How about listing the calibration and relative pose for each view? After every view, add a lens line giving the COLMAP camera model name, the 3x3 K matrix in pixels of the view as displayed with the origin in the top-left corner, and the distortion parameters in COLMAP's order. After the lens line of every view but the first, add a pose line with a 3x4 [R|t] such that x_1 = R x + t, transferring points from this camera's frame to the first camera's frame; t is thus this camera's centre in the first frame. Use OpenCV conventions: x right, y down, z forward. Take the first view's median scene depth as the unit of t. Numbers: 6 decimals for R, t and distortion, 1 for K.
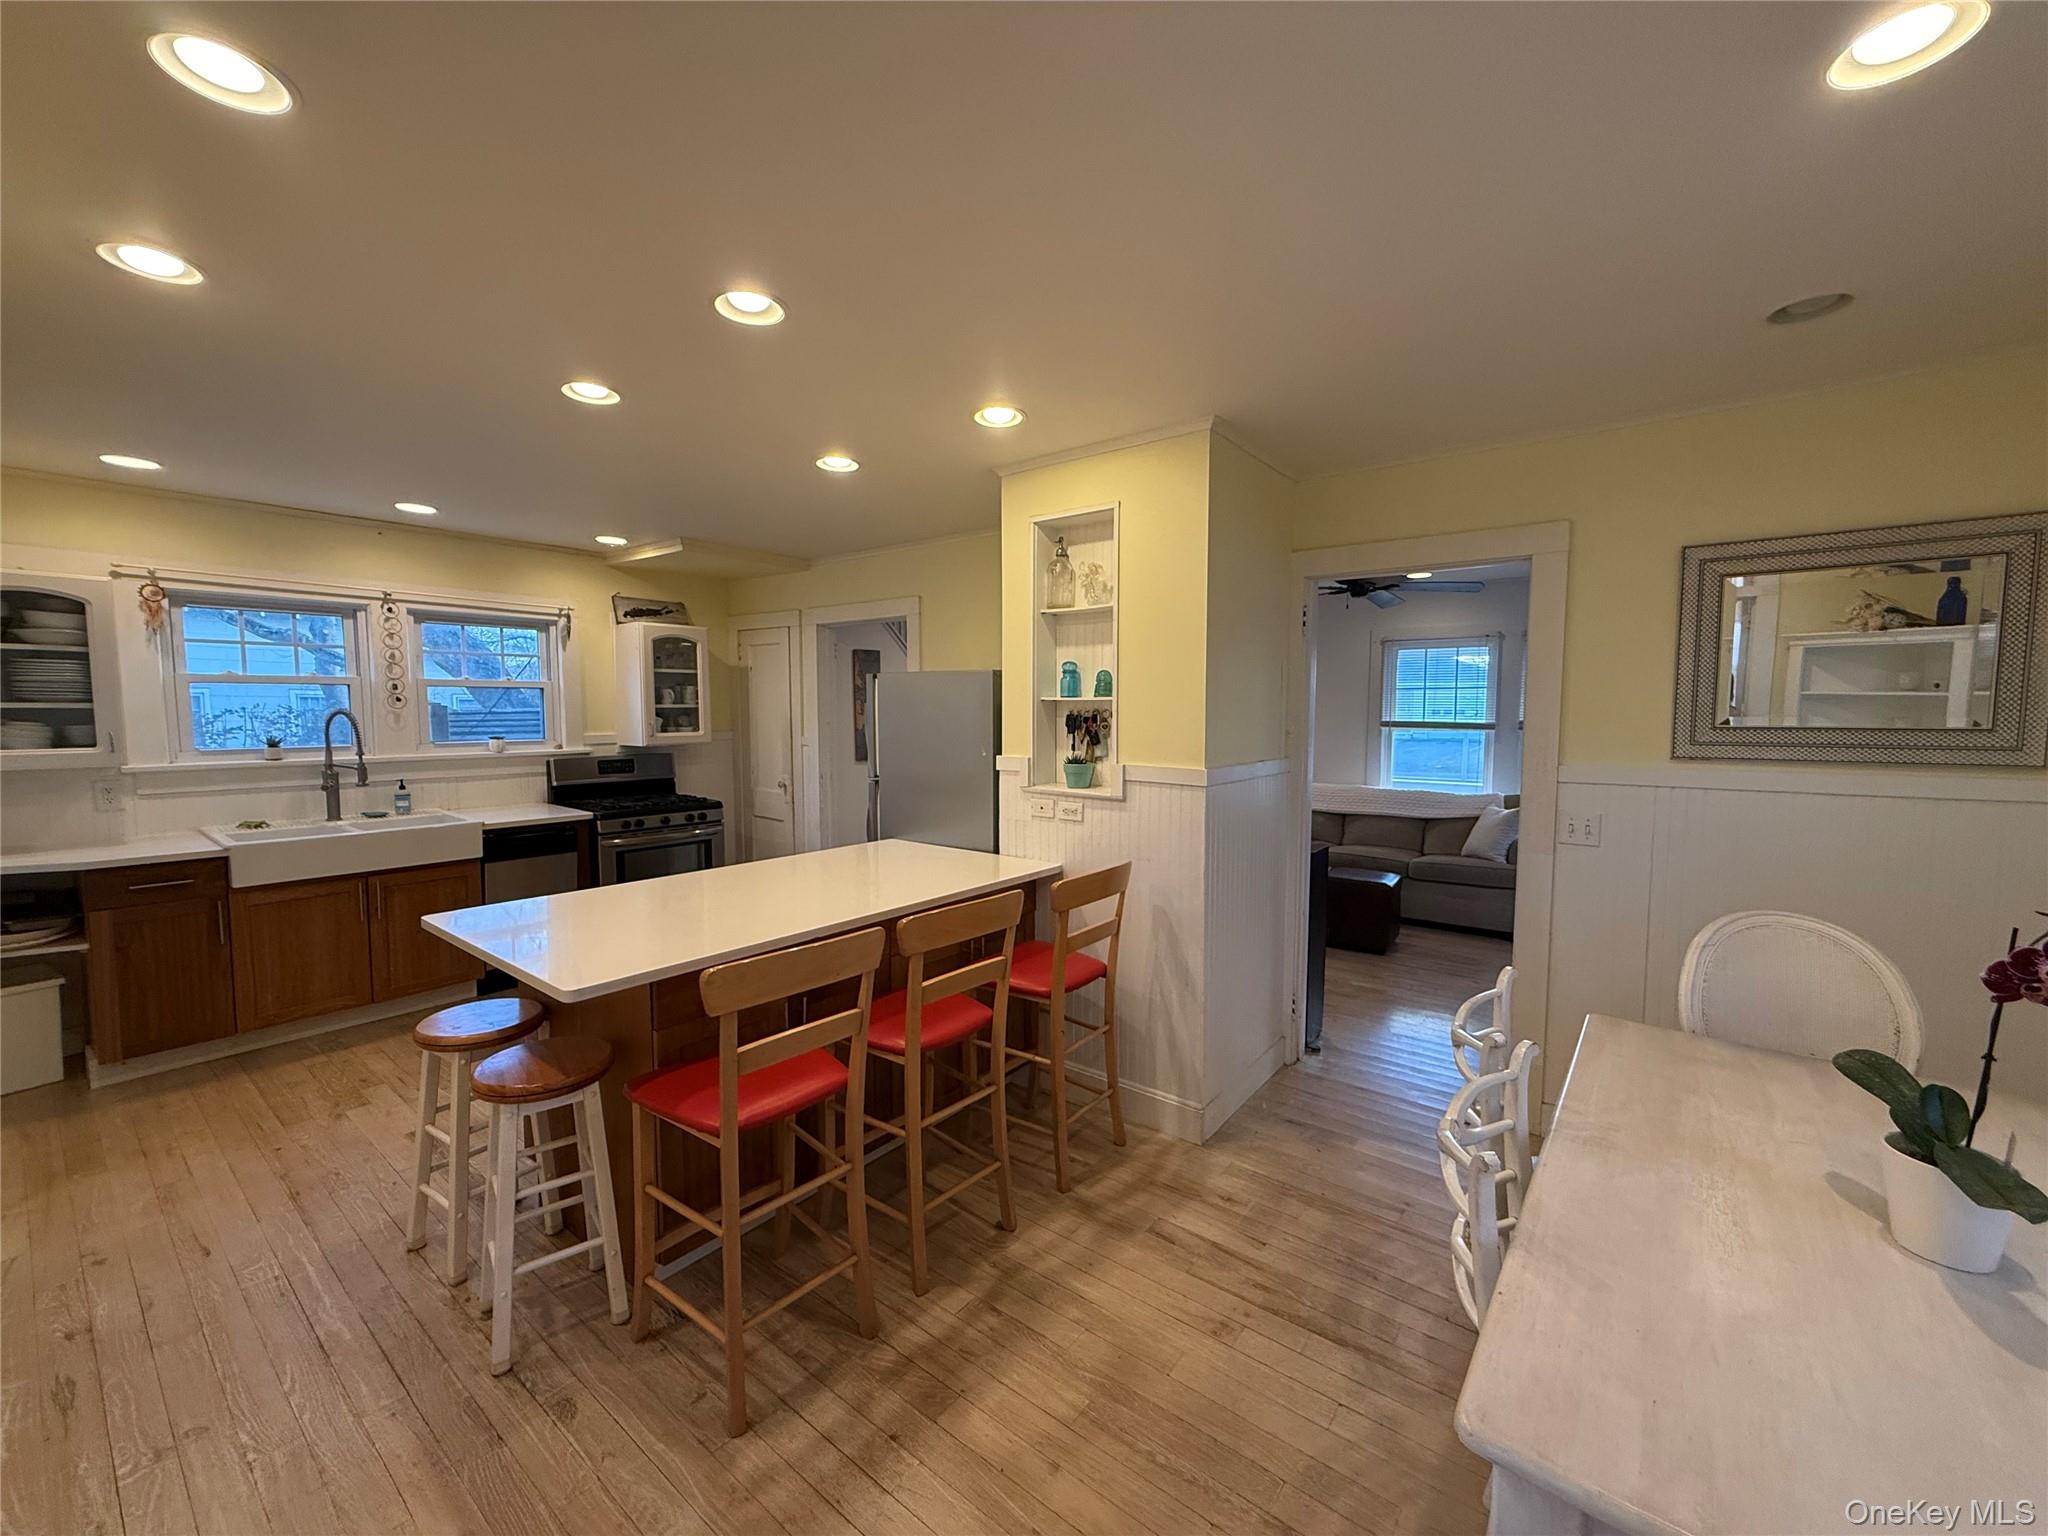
lens RADIAL K [[809.7, 0, 1024.0], [0, 809.7, 768.0], [0, 0, 1]] dist [-0.000917, -0.000500]
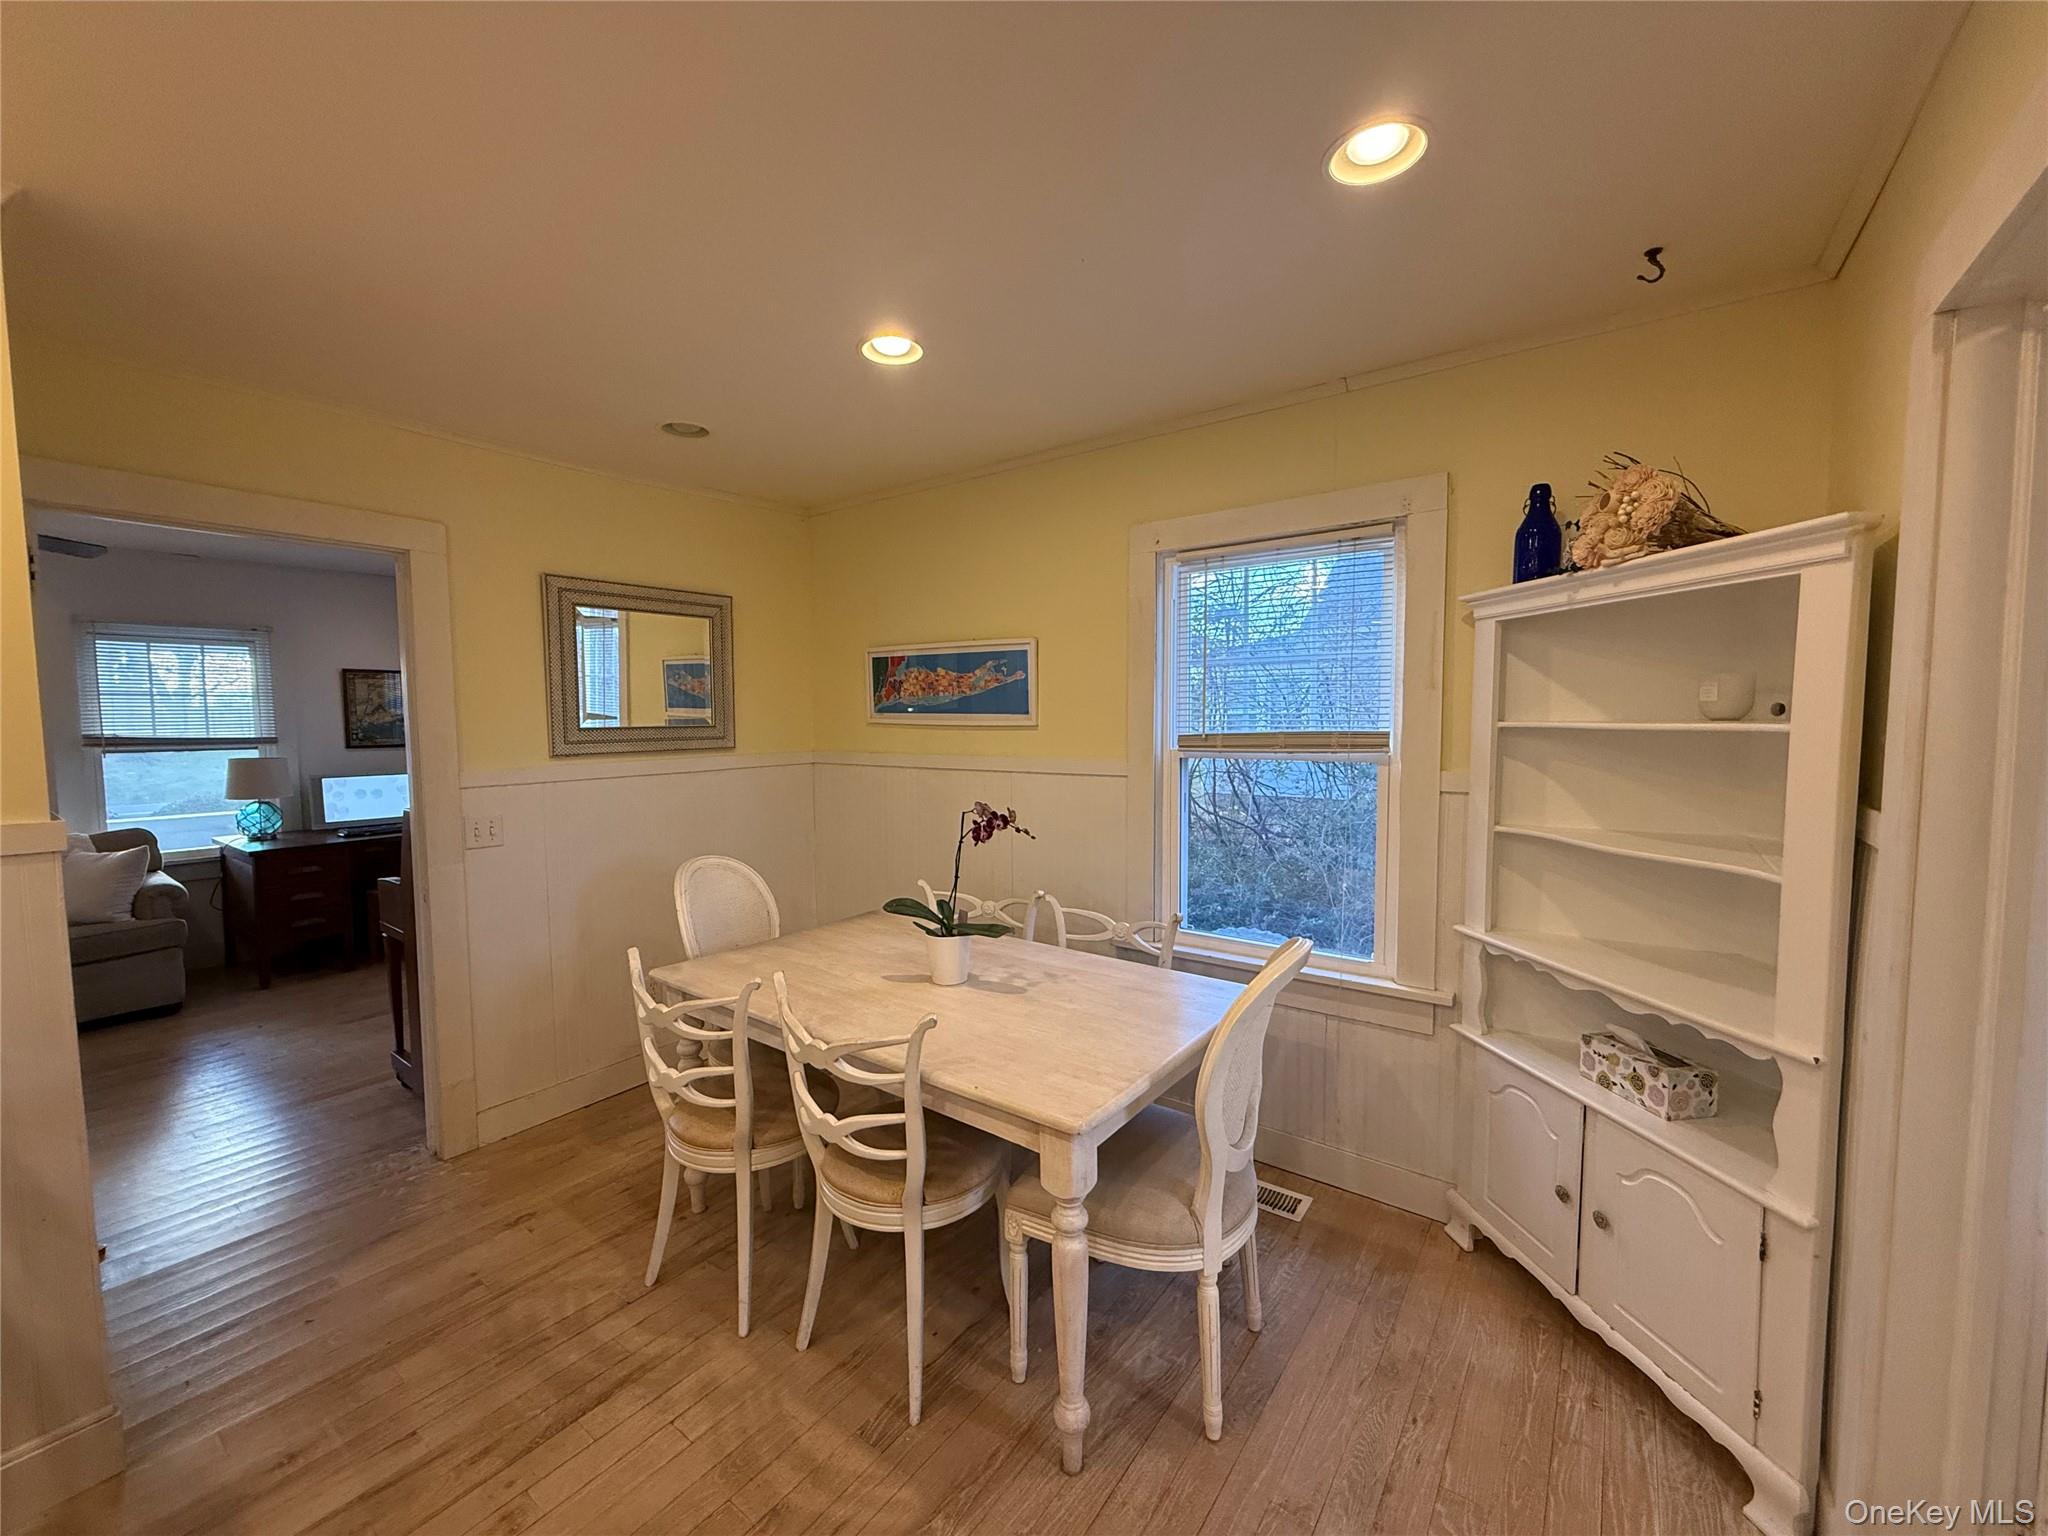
lens RADIAL K [[811.8, 0, 1014.7], [0, 811.8, 768.6], [0, 0, 1]] dist [0.000199, -0.000087]
pose [[-0.024302, -0.066337, 0.997501, -0.232661], [0.080301, 0.994442, 0.068090, -0.013225], [-0.996474, 0.081755, -0.018840, 0.231626]]
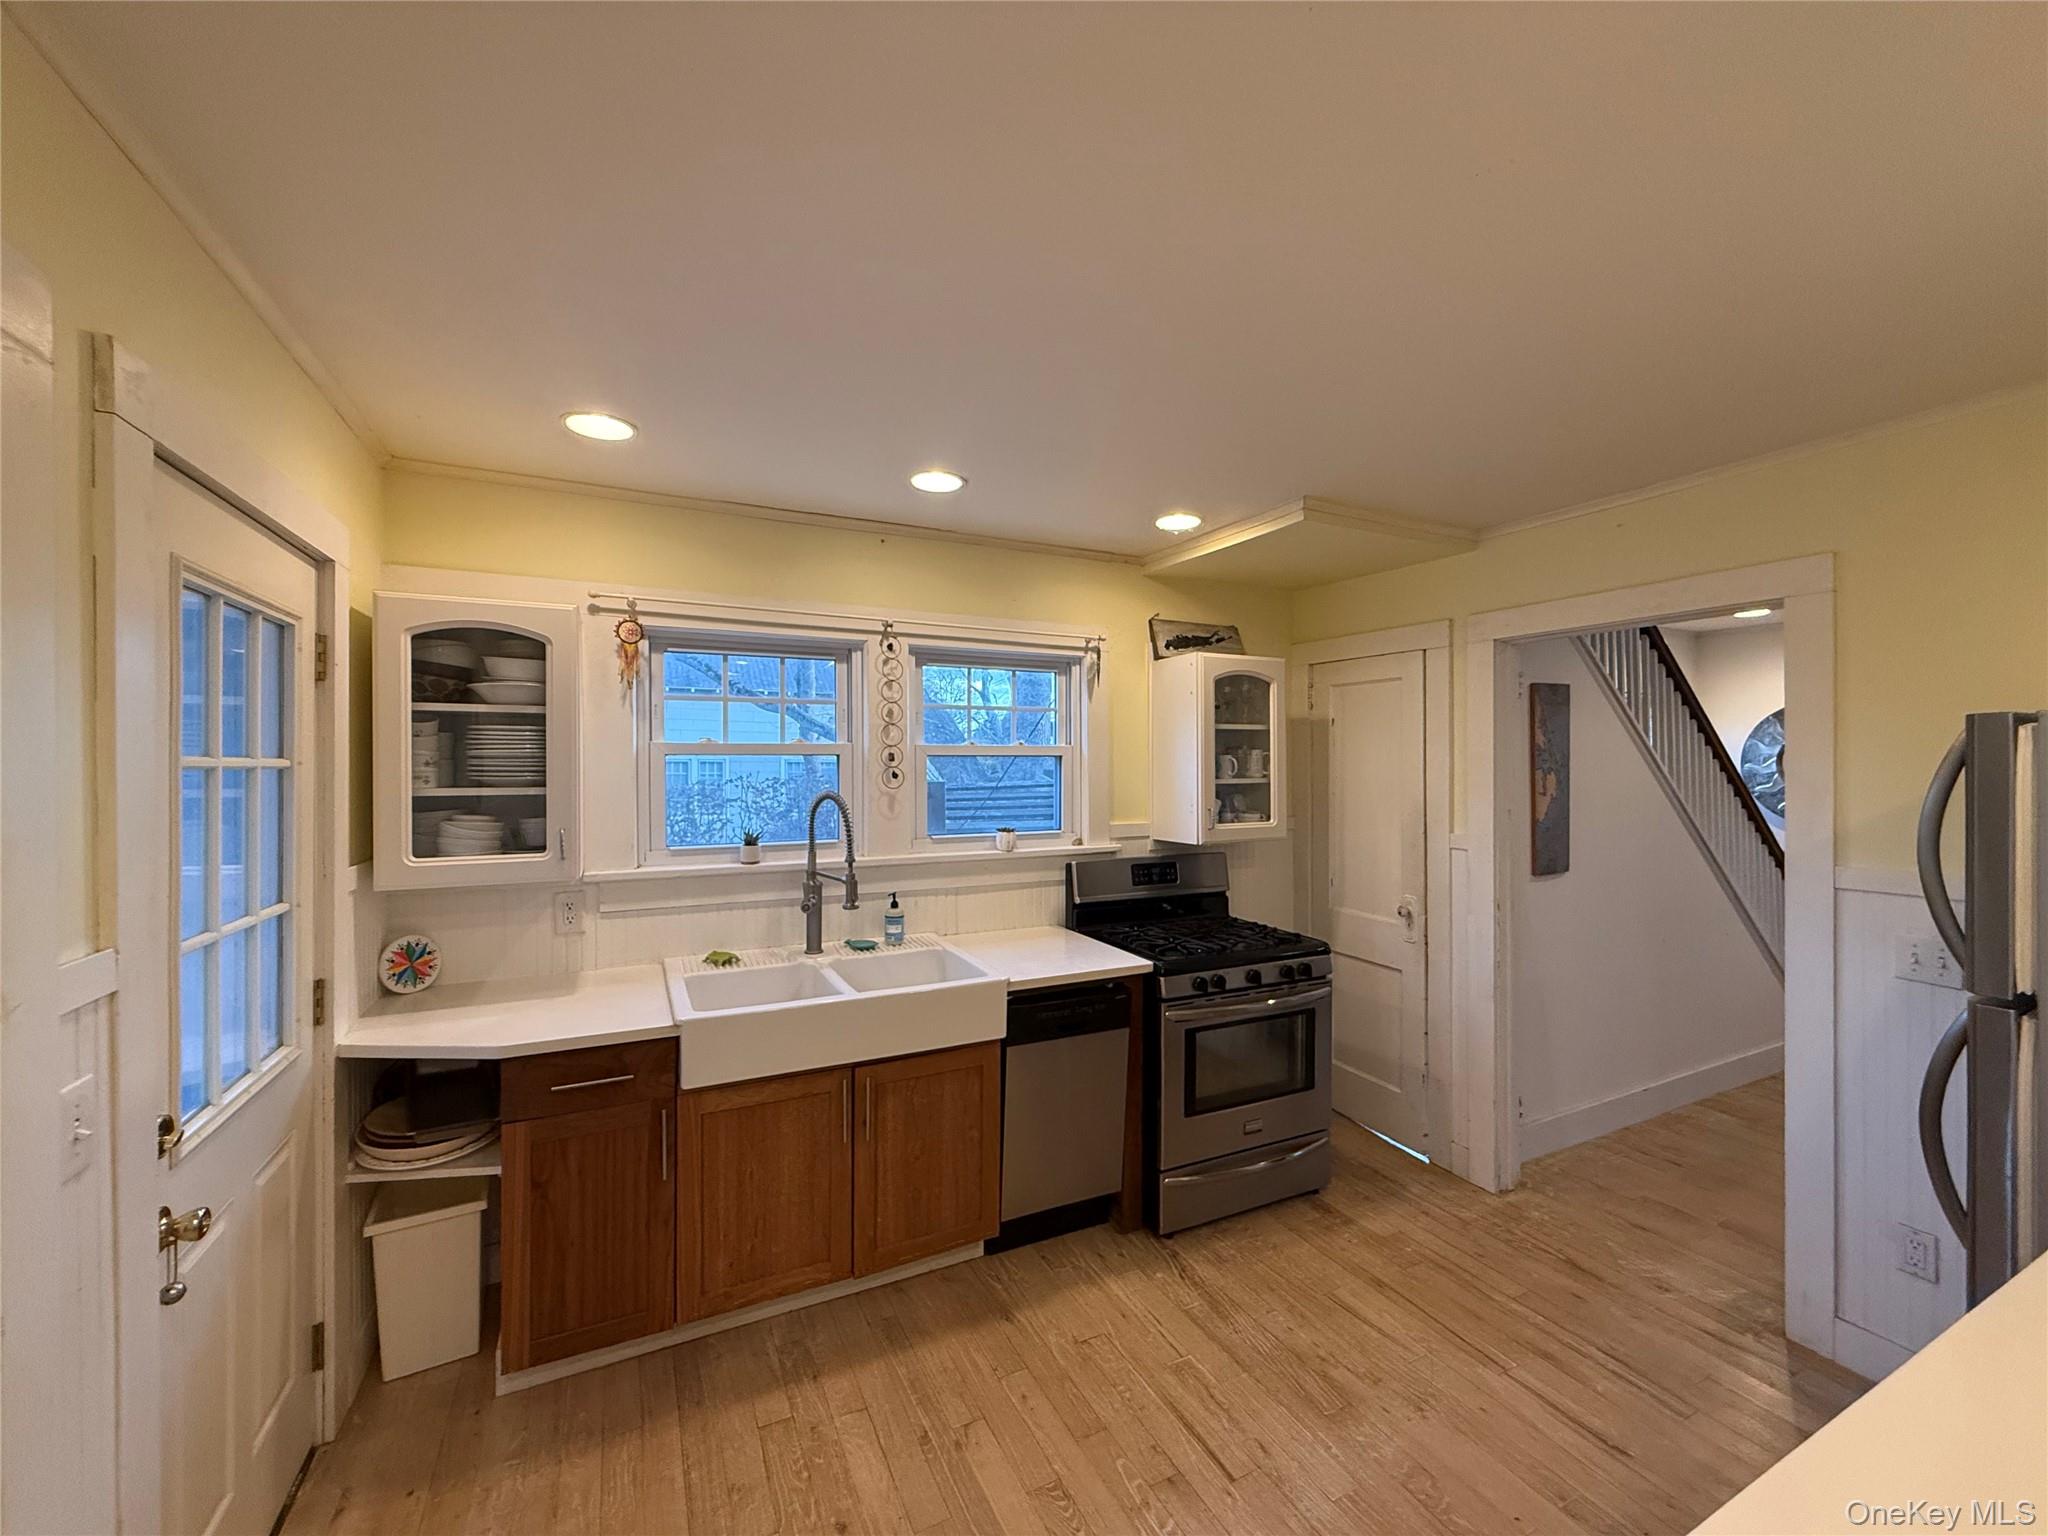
lens RADIAL K [[813.9, 0, 1024.0], [0, 813.9, 768.0], [0, 0, 1]] dist [0.000845, -0.000101]
pose [[0.902920, -0.002963, -0.429798, -0.393389], [-0.028597, 0.997346, -0.066952, -0.049982], [0.428856, 0.072744, 0.900439, 0.442284]]
